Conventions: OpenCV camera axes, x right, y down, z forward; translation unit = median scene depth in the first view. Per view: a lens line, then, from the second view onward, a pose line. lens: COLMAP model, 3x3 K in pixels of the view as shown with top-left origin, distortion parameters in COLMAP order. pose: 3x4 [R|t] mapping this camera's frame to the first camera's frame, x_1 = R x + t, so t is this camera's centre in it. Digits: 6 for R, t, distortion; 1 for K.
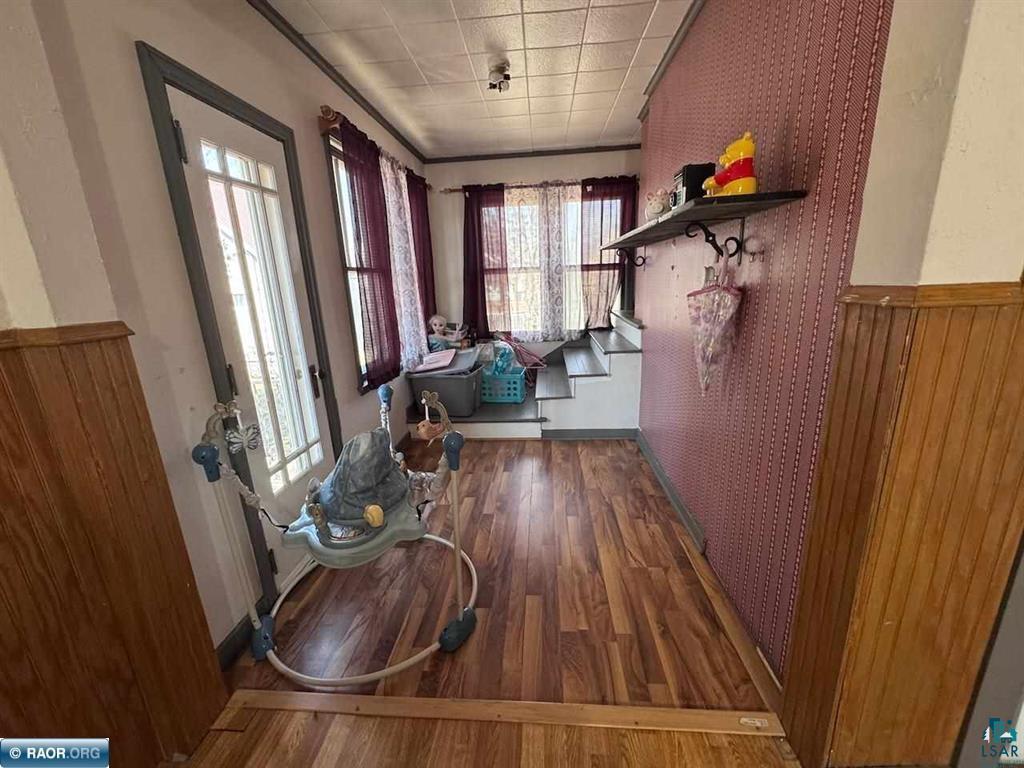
lens RADIAL K [[407.9, 0, 512.0], [0, 407.9, 384.0], [0, 0, 1]] dist [-0.002483, -0.000502]
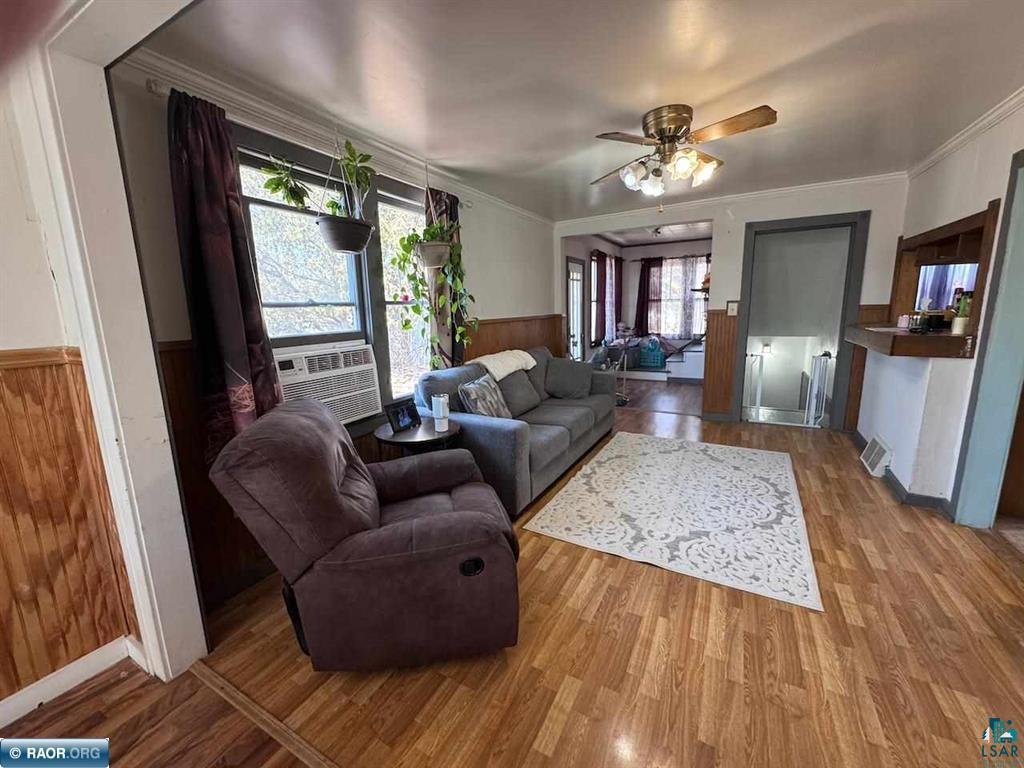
lens RADIAL K [[407.9, 0, 512.0], [0, 407.9, 384.0], [0, 0, 1]] dist [-0.002483, -0.000502]
pose [[0.913373, 0.091306, -0.396752, 0.150620], [-0.112629, 0.993162, -0.030726, 0.257370], [0.391234, 0.072750, 0.917411, -1.040487]]
